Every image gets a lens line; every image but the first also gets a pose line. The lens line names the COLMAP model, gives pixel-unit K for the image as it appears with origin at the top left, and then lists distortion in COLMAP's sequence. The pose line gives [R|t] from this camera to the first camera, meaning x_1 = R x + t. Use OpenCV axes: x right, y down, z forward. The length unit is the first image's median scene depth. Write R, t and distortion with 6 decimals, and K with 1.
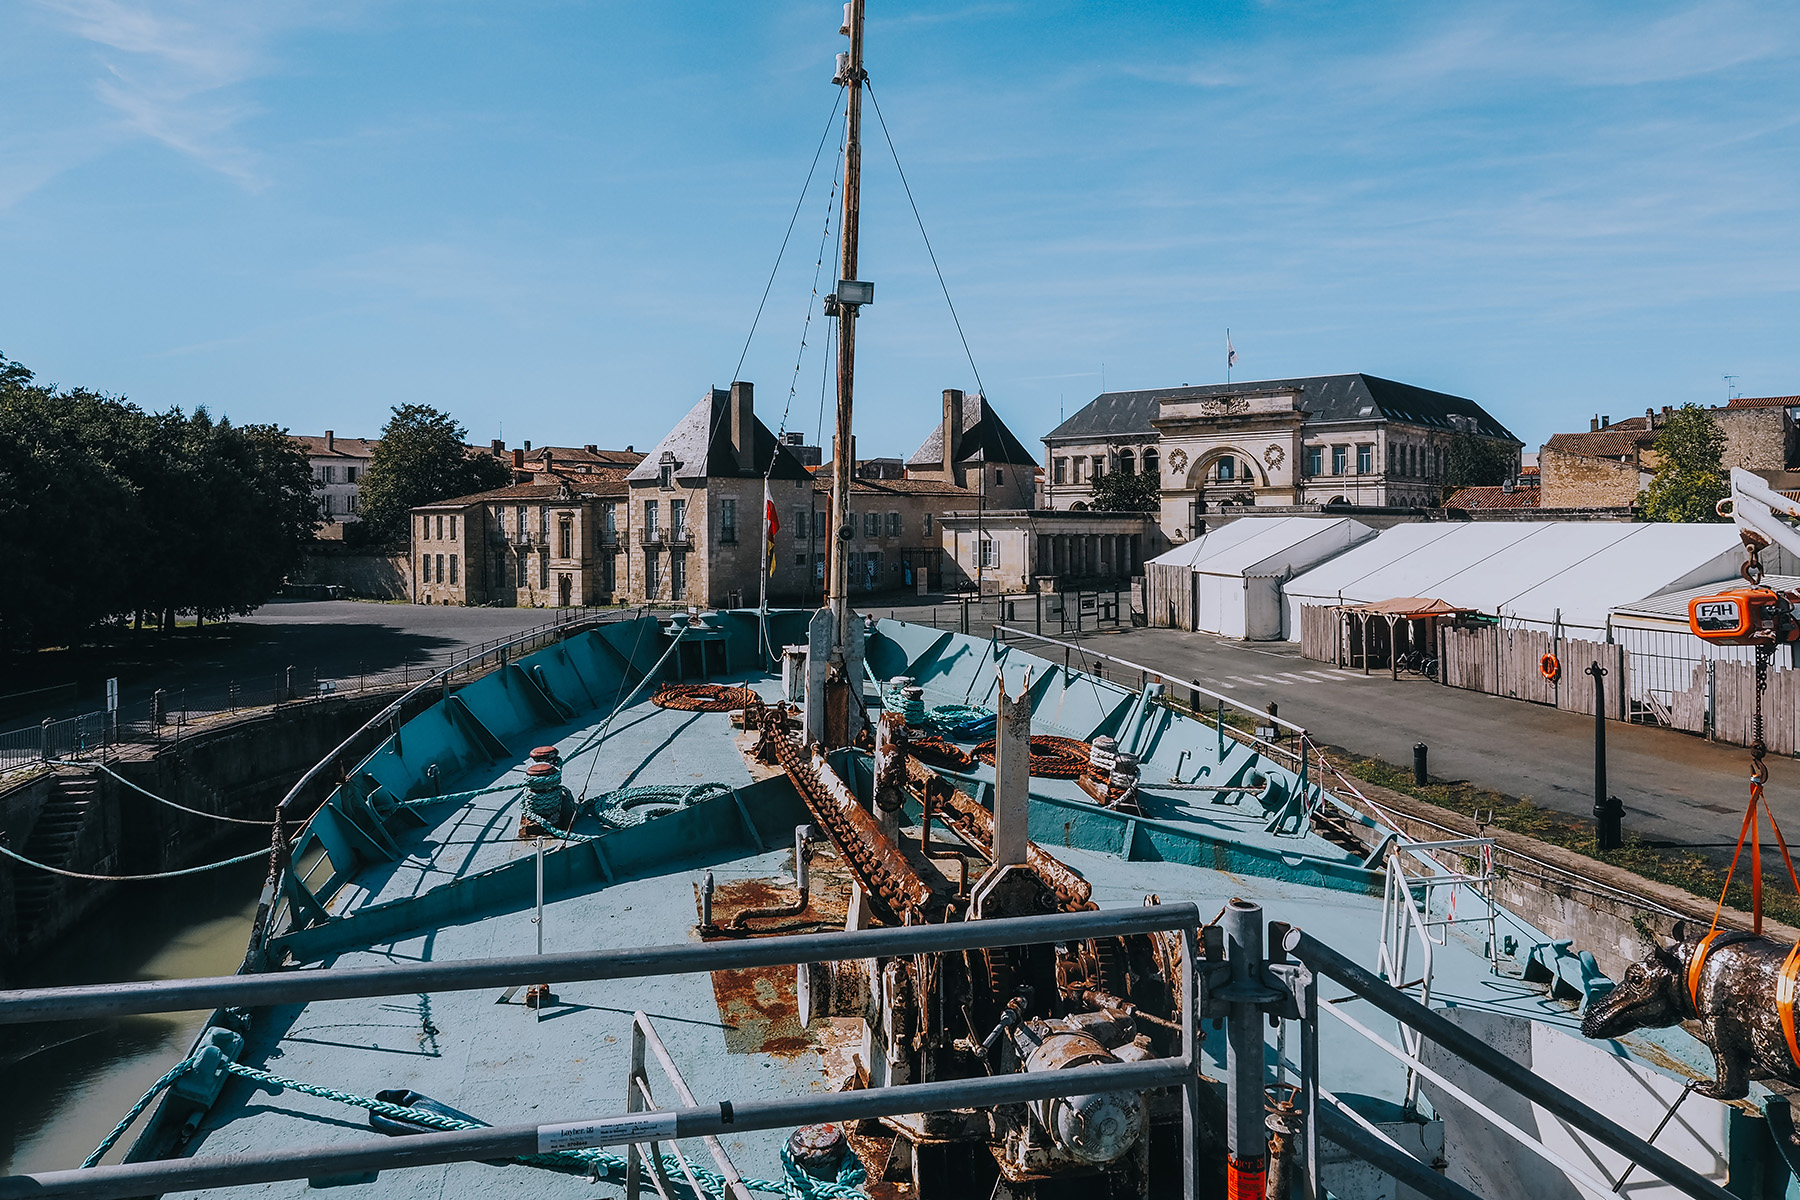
lens RADIAL K [[1362.7, 0, 900.0], [0, 1362.7, 600.0], [0, 0, 1]] dist [0.000435, 0.000065]
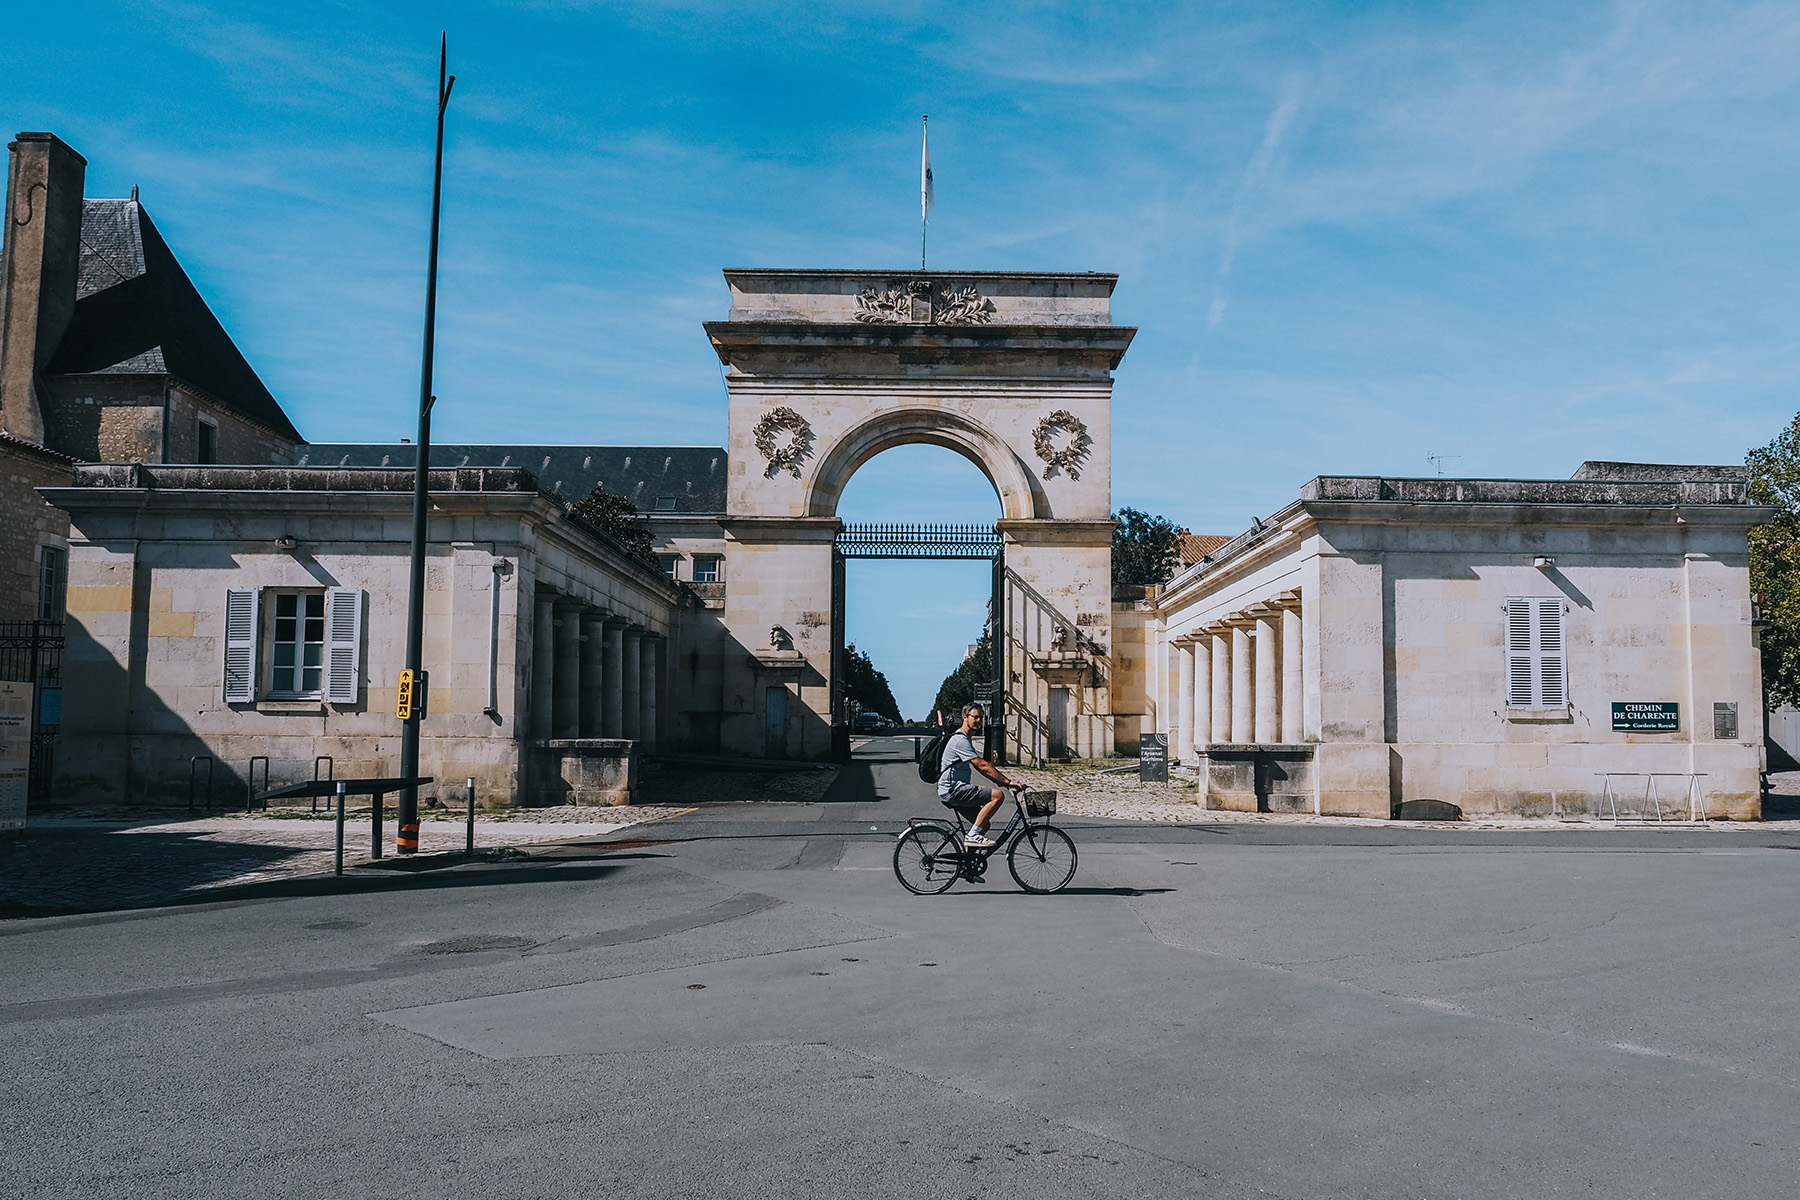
lens RADIAL K [[1502.3, 0, 900.0], [0, 1502.3, 600.0], [0, 0, 1]] dist [-0.007738, 0.133880]
pose [[0.786669, 0.076640, 0.612599, -0.014528], [0.013759, 0.989842, -0.141504, -0.003202], [-0.617221, 0.119746, 0.777624, 0.692596]]
